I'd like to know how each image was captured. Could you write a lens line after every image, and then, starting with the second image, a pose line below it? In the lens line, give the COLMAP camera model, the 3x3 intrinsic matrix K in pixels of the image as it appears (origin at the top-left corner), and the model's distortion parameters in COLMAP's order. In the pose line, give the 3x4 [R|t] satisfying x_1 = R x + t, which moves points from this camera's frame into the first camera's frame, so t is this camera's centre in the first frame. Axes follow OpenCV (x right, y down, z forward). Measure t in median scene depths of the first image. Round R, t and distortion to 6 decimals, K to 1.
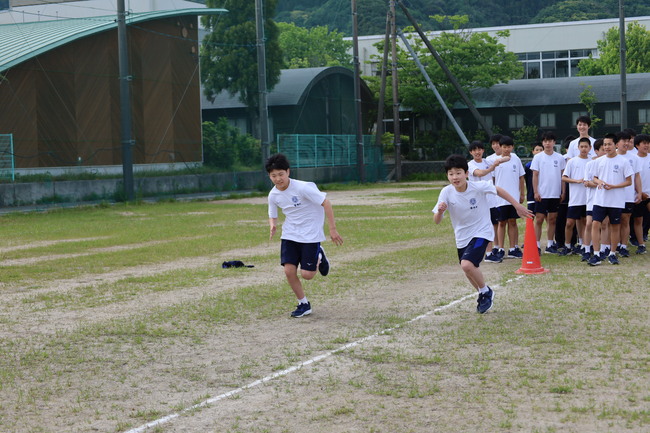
lens RADIAL K [[1241.5, 0, 328.5], [0, 1241.5, 214.0], [0, 0, 1]] dist [-0.050719, 0.000000]
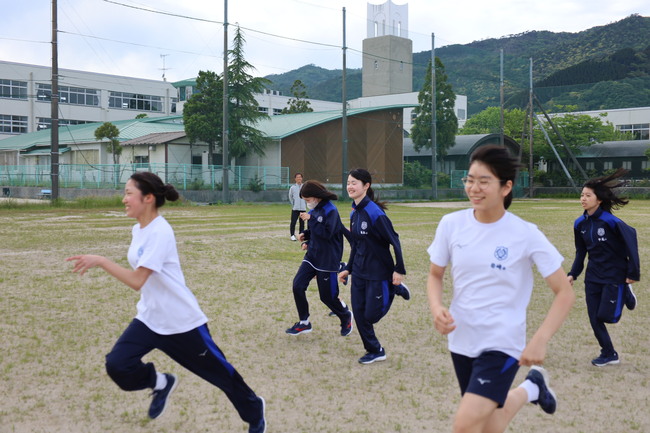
lens RADIAL K [[743.4, 0, 330.0], [0, 743.4, 219.8], [0, 0, 1]] dist [-0.000224, 0.000000]
pose [[0.941341, 0.046044, -0.334300, 0.178804], [-0.043651, 0.998939, 0.014672, 0.002293], [0.334620, 0.000782, 0.942353, -0.129971]]
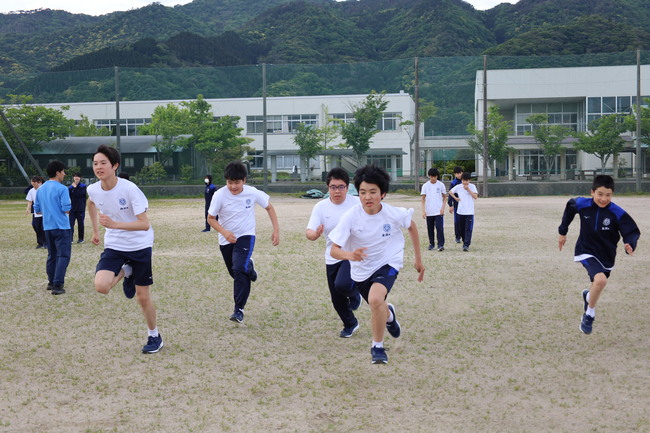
lens RADIAL K [[837.8, 0, 327.6], [0, 837.8, 214.5], [0, 0, 1]] dist [-0.002277, 0.000000]
pose [[0.971976, 0.011061, 0.234819, 0.285993], [-0.008517, 0.999894, -0.011847, 0.000541], [-0.234926, 0.009515, 0.971967, -0.150203]]
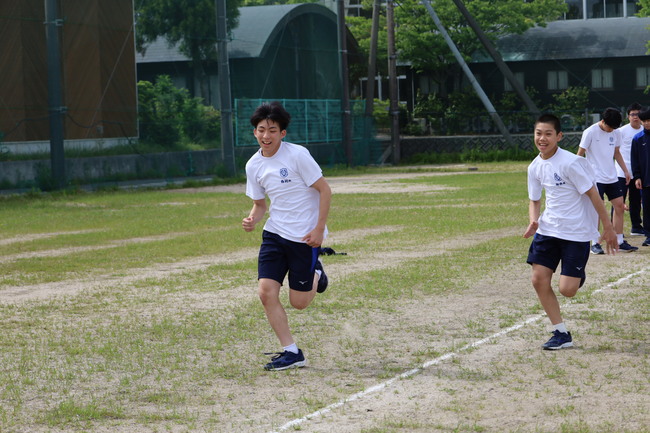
lens RADIAL K [[1880.0, 0, 324.9], [0, 1880.0, 214.6], [0, 0, 1]] dist [-0.075177, 0.000000]
pose [[0.998871, -0.003556, 0.047374, -0.044065], [0.003675, 0.999990, -0.002414, 0.005891], [-0.047365, 0.002585, 0.998874, -0.092871]]
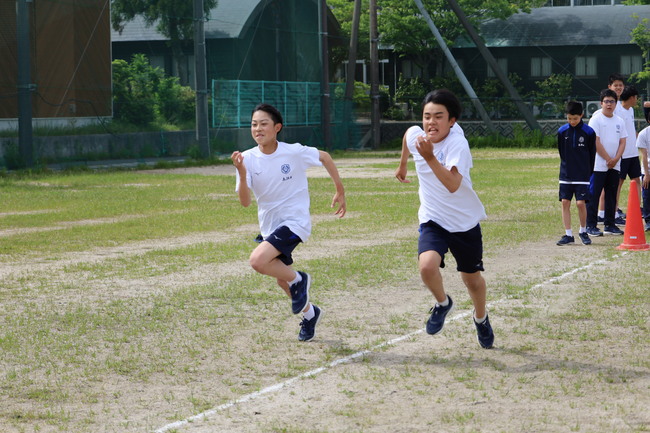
lens RADIAL K [[1880.0, 0, 322.5], [0, 1880.0, 216.2], [0, 0, 1]] dist [-0.075177, 0.000000]
pose [[0.998610, 0.014855, 0.050569, -0.033803], [-0.015255, 0.999855, 0.007524, 0.005148], [-0.050450, -0.008285, 0.998692, -0.081274]]
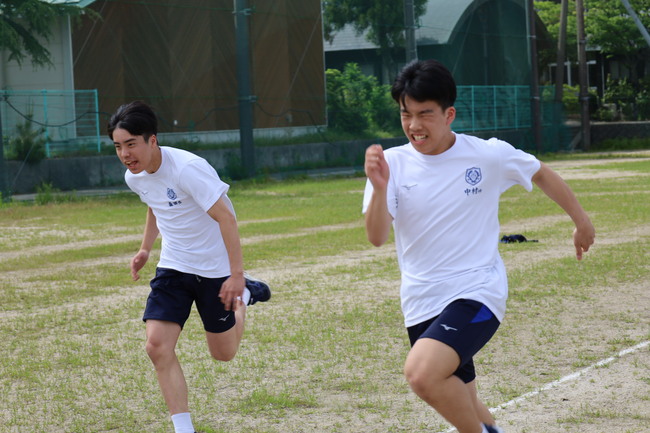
lens RADIAL K [[1880.0, 0, 319.5], [0, 1880.0, 233.6], [0, 0, 1]] dist [-0.075177, 0.000000]
pose [[0.998410, -0.008886, -0.055657, -0.044484], [0.009649, 0.999863, 0.013448, 0.005990], [0.055530, -0.013964, 0.998359, -0.090722]]
